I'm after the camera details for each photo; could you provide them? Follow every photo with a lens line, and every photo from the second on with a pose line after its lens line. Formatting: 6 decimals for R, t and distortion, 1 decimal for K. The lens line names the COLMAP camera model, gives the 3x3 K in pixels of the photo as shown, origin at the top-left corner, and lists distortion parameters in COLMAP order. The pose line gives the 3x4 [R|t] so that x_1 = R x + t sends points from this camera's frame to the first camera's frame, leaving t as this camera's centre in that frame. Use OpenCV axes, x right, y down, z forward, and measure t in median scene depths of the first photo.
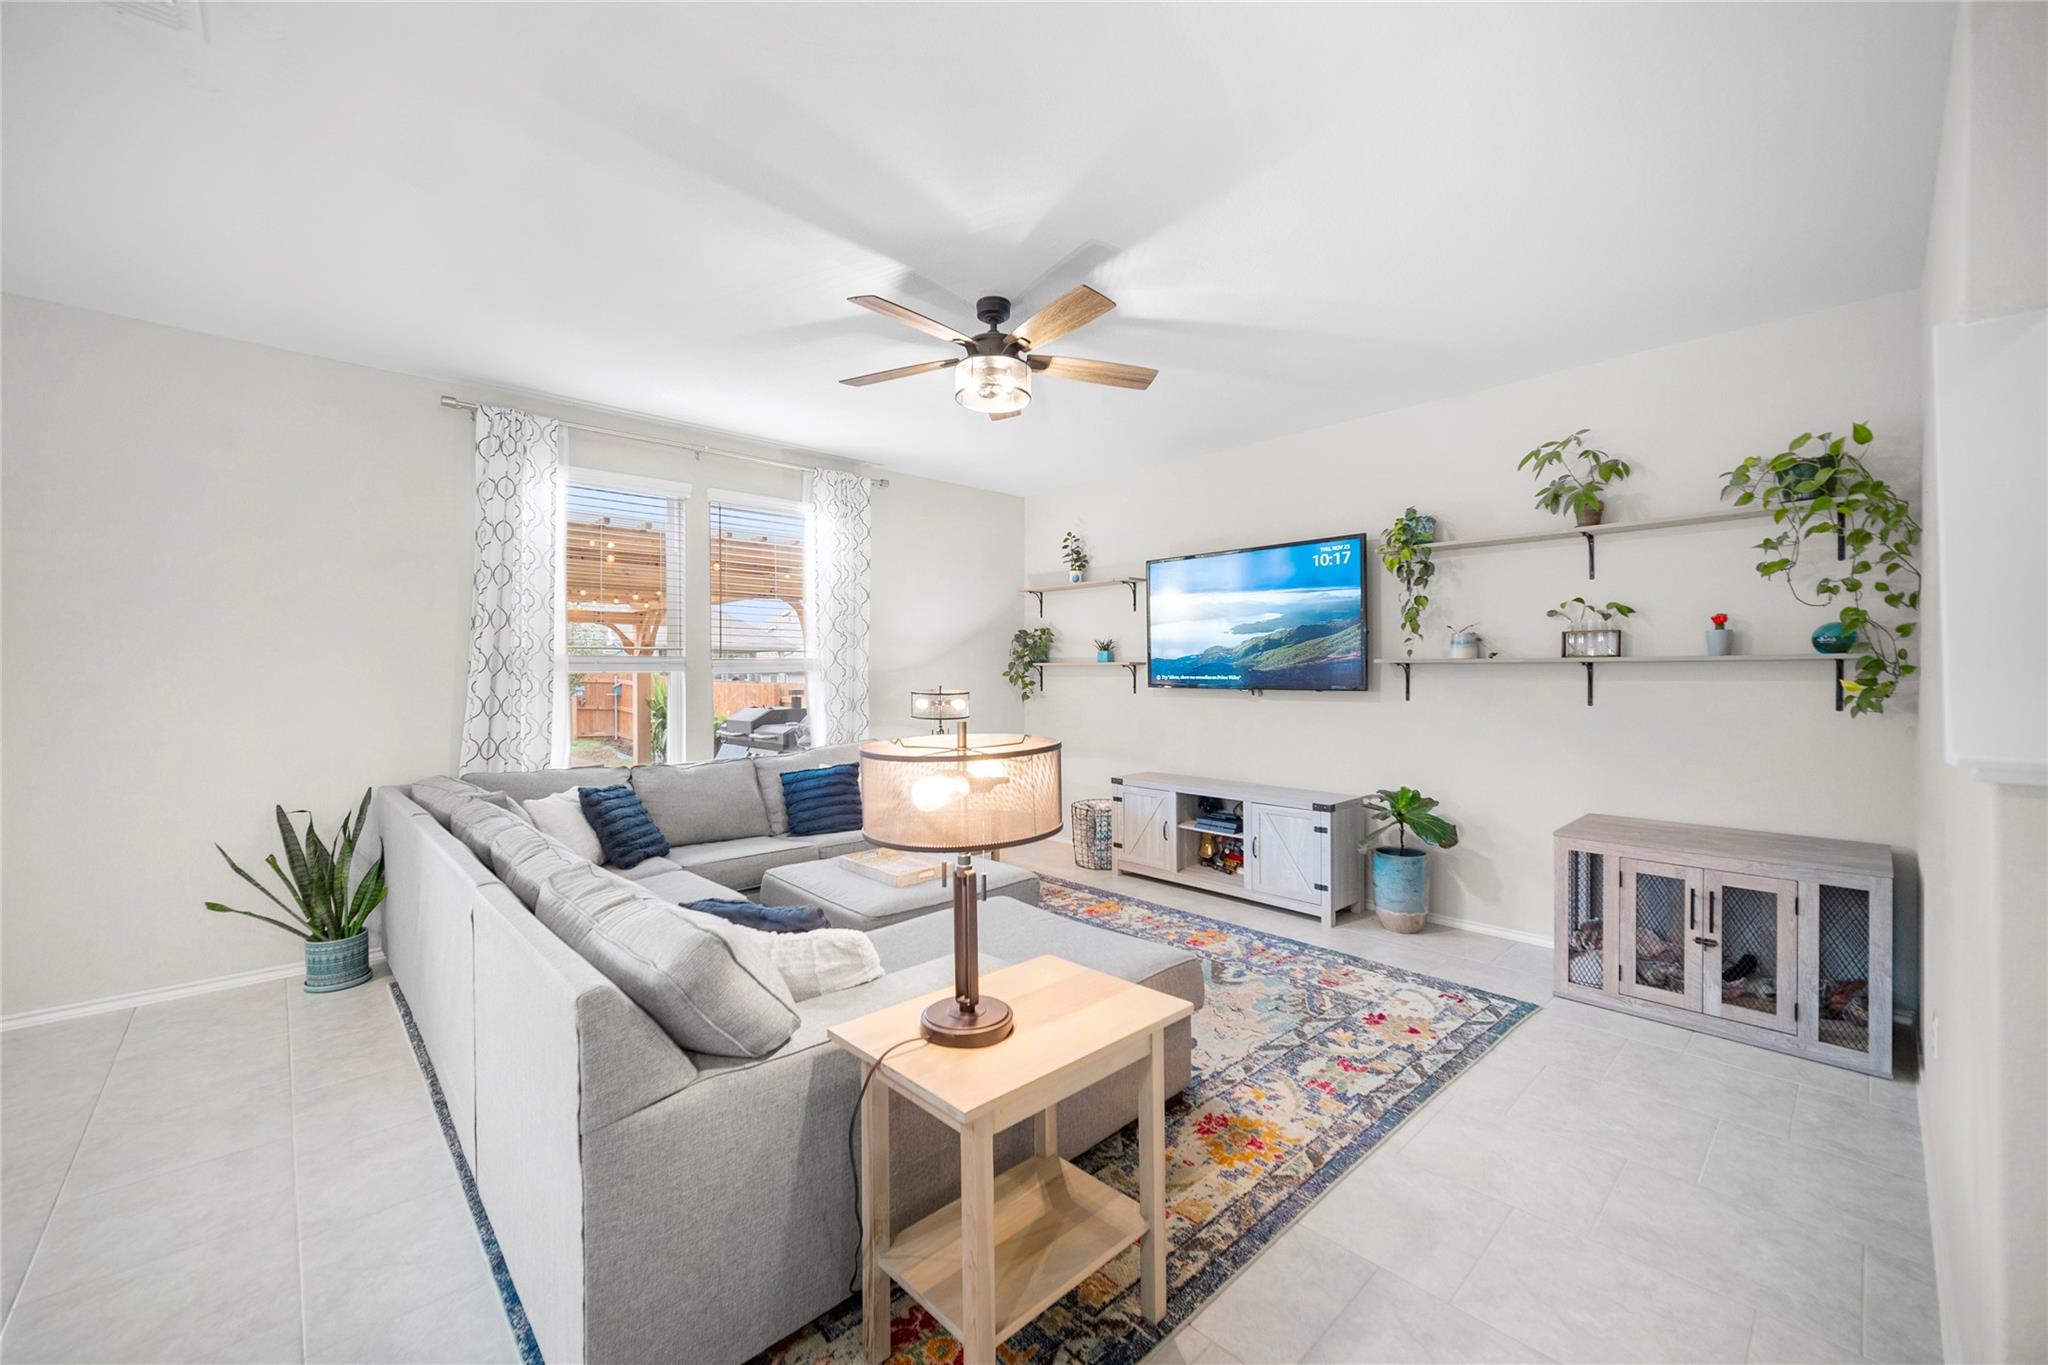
lens RADIAL K [[813.8, 0, 1009.5], [0, 813.8, 675.2], [0, 0, 1]] dist [-0.002119, -0.000160]
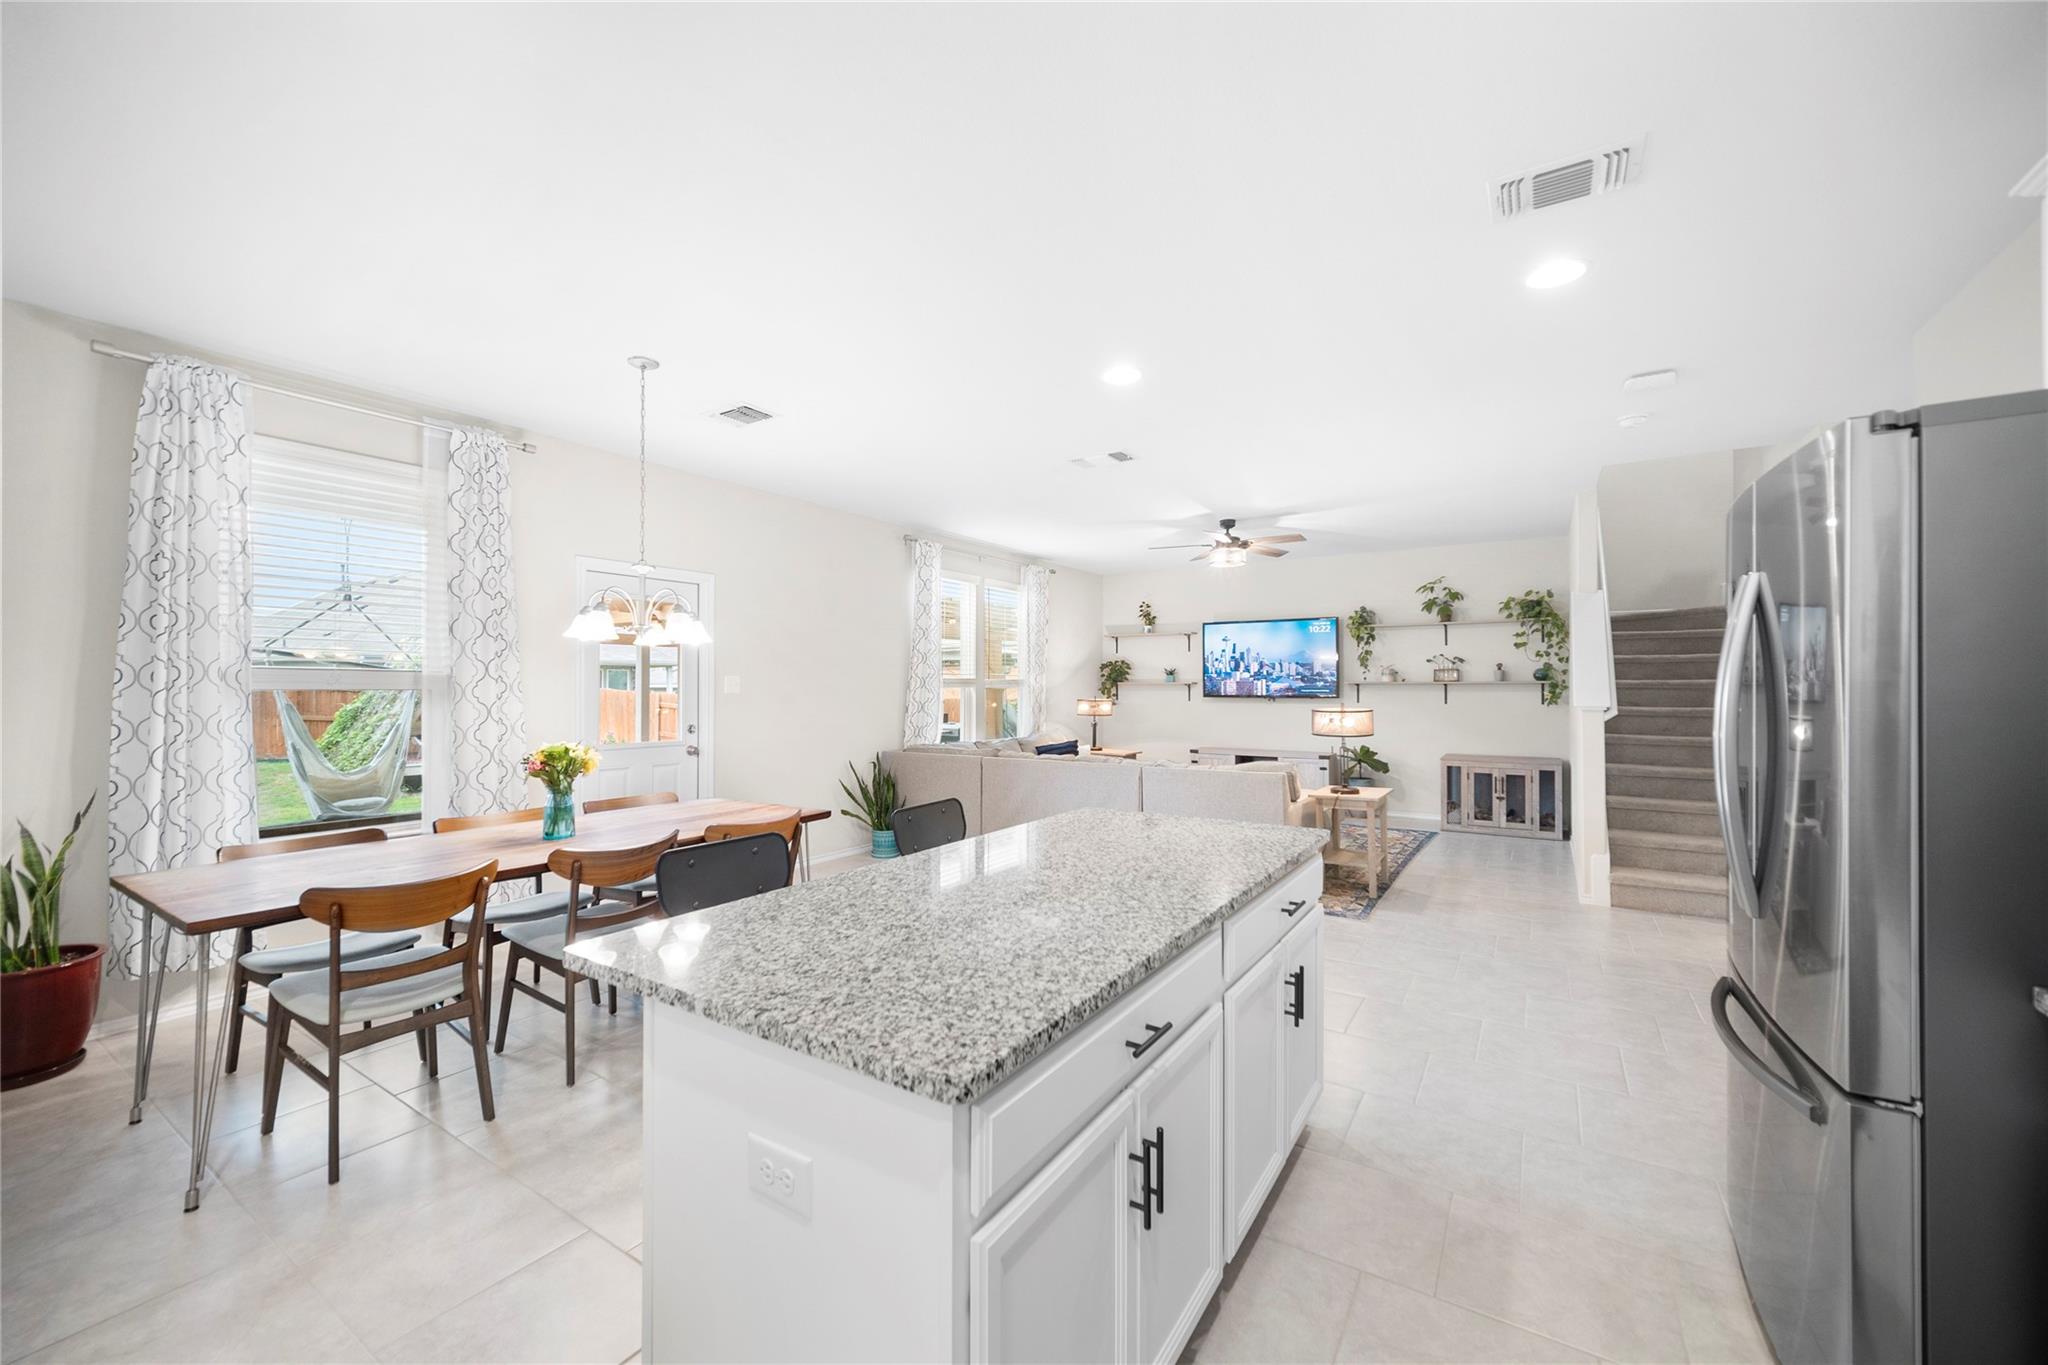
lens RADIAL K [[813.8, 0, 1011.5], [0, 813.8, 679.3], [0, 0, 1]] dist [-0.002119, -0.000160]
pose [[0.970142, 0.003841, 0.242509, -0.953014], [-0.000580, 0.999908, -0.013515, 0.001912], [-0.242538, 0.012971, 0.970055, -0.837101]]
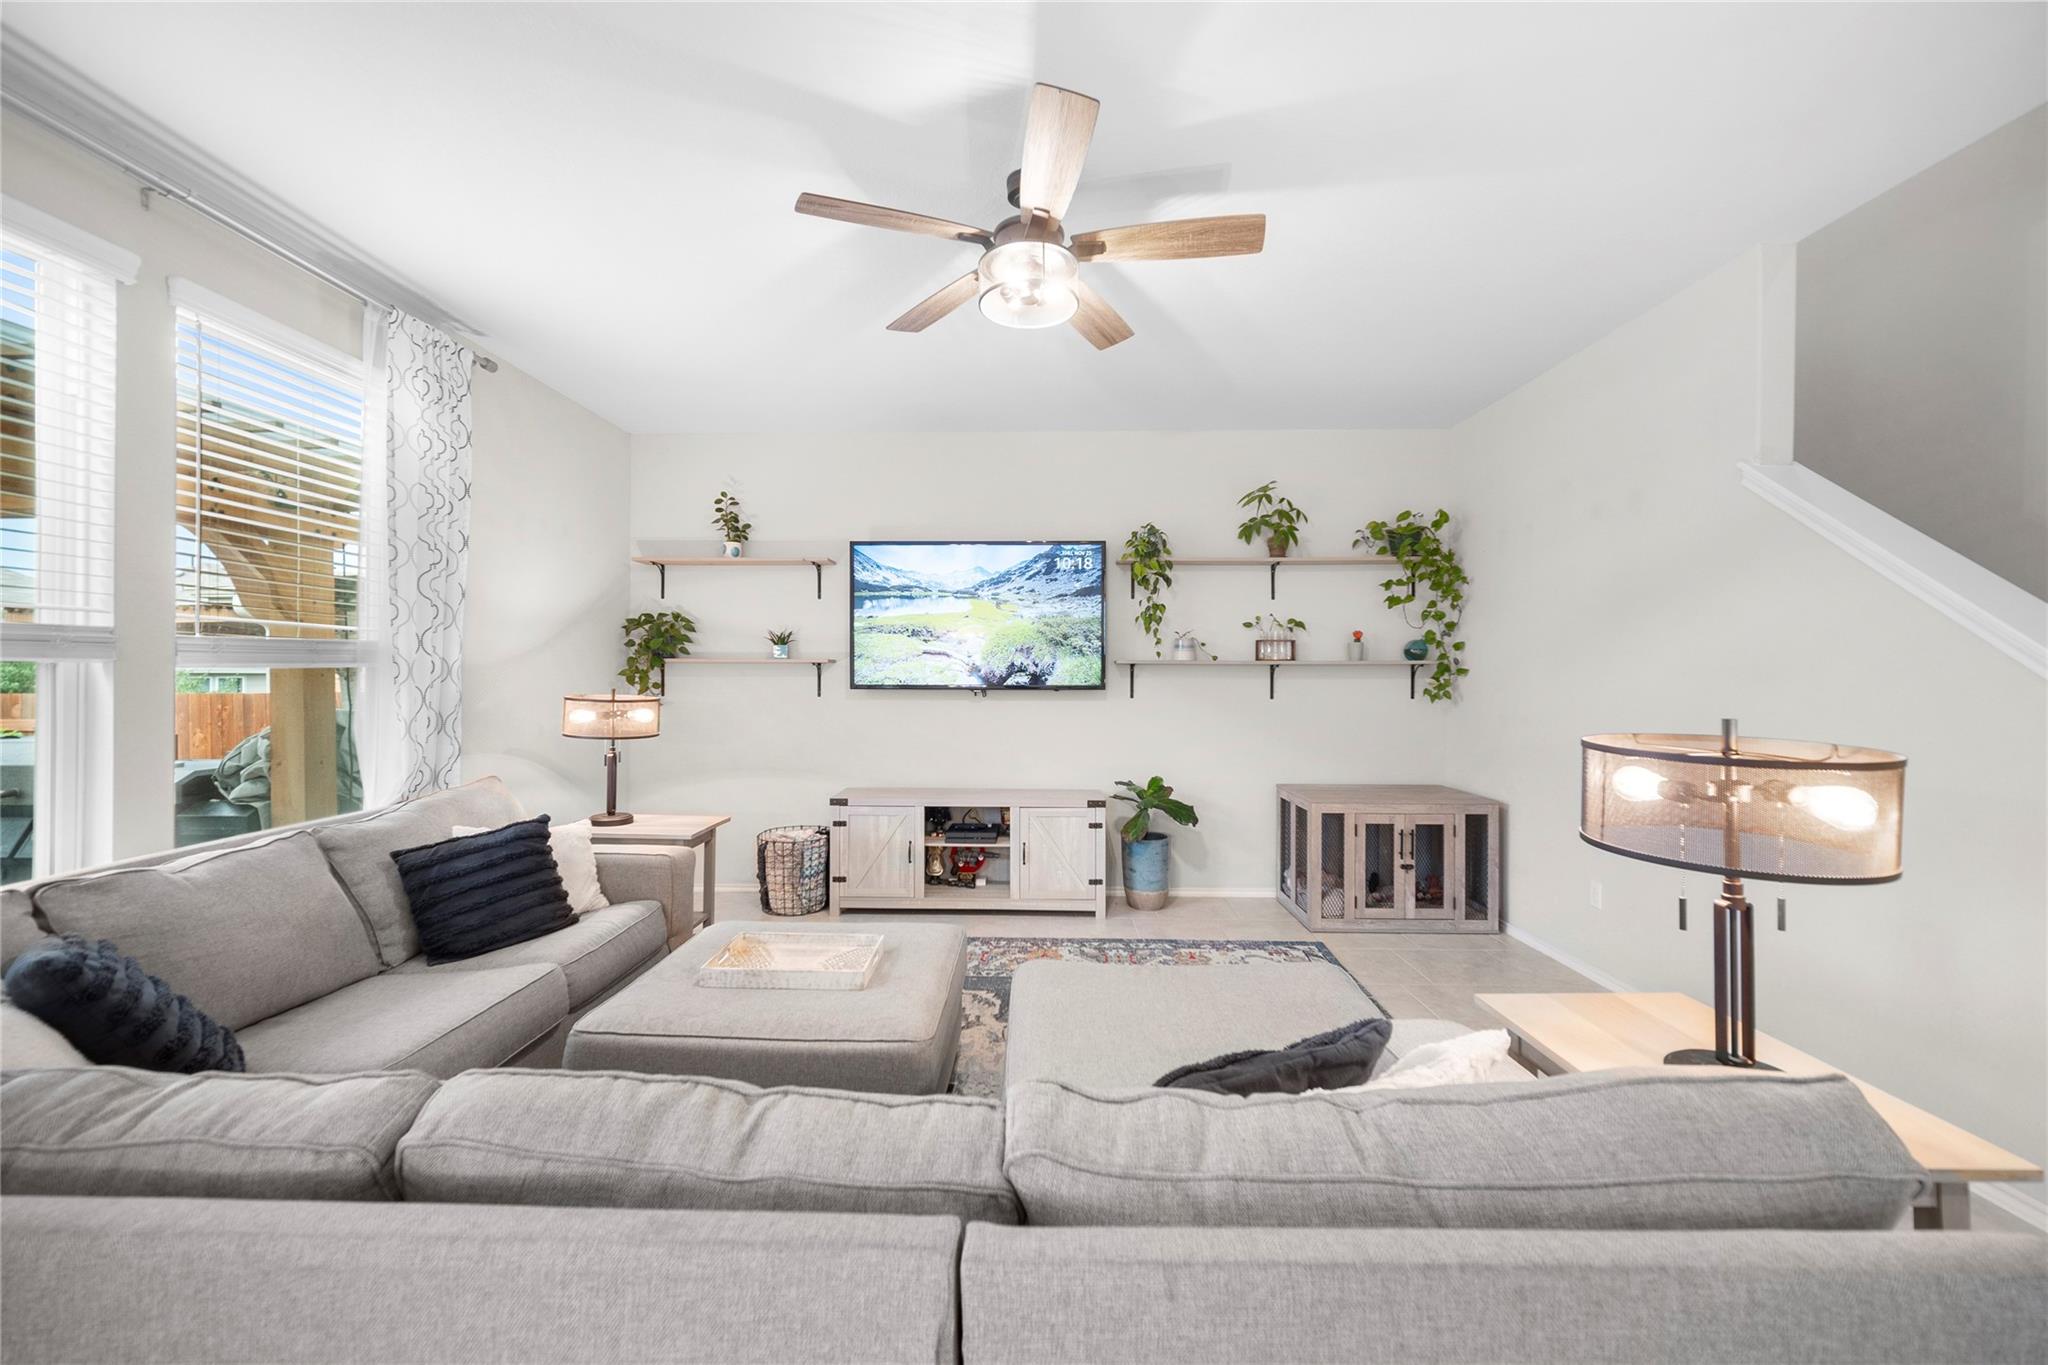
lens RADIAL K [[813.8, 0, 1029.0], [0, 813.8, 673.5], [0, 0, 1]] dist [-0.002119, -0.000160]
pose [[0.690255, 0.006021, 0.723541, -0.482712], [-0.001094, 0.999973, -0.007278, 0.007060], [-0.723565, 0.004232, 0.690243, 0.409330]]
